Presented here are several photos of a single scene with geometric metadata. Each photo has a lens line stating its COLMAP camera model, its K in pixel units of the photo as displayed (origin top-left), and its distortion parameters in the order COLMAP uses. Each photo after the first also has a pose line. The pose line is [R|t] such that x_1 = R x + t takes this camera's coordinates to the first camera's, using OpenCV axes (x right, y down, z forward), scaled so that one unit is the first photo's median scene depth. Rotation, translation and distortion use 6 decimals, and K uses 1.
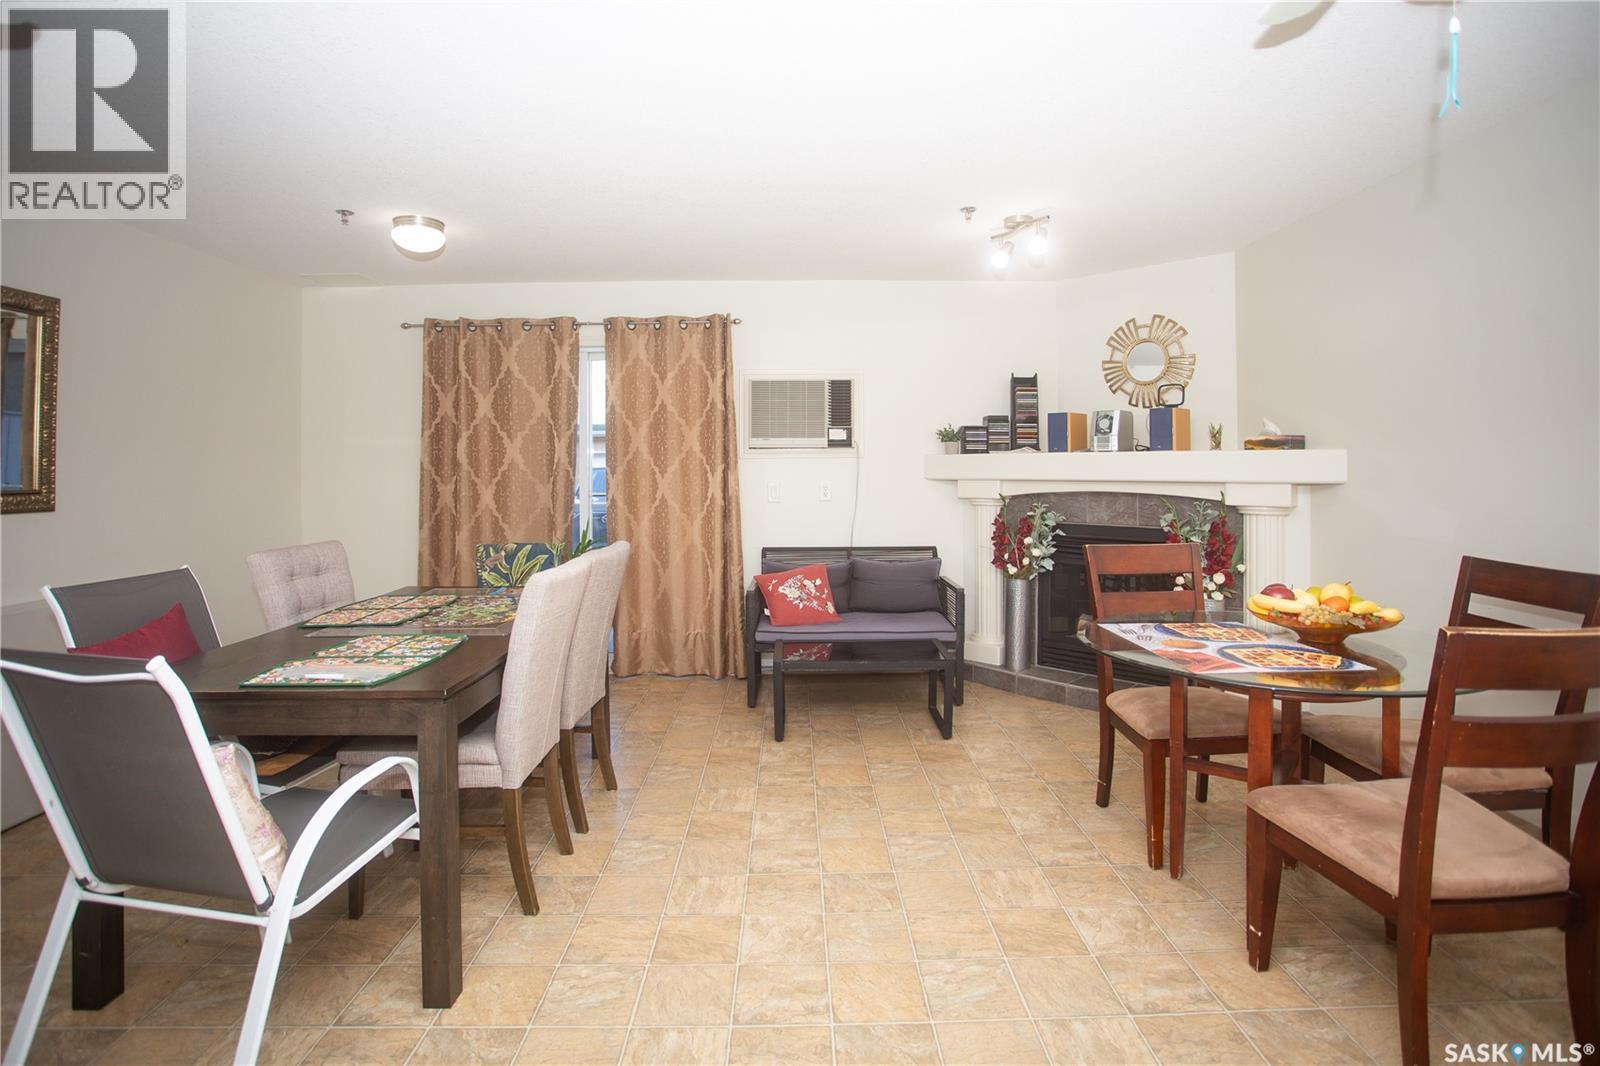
lens RADIAL K [[762.6, 0, 802.6], [0, 762.6, 486.9], [0, 0, 1]] dist [-0.086717, 0.018414]
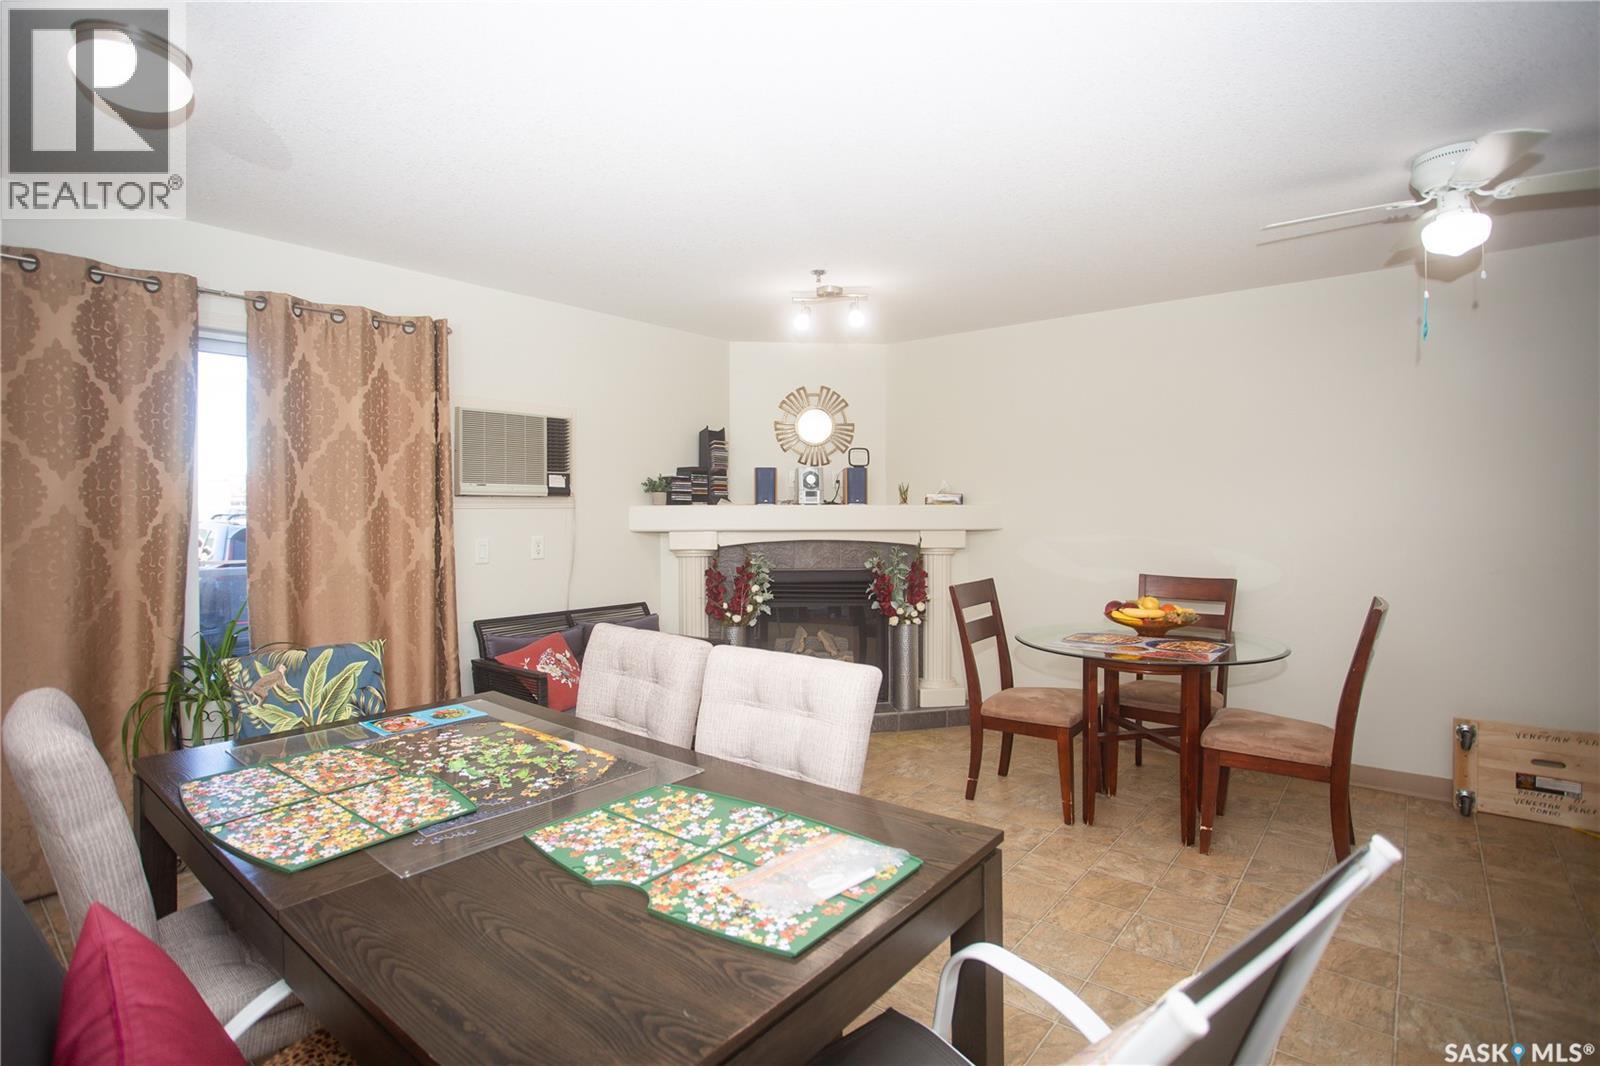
lens RADIAL K [[770.4, 0, 770.6], [0, 770.4, 537.5], [0, 0, 1]] dist [-0.060634, 0.020252]
pose [[0.672224, -0.022030, 0.740020, -0.442410], [0.020312, 0.999730, 0.011310, -0.010432], [-0.740069, 0.007429, 0.672490, 0.244674]]
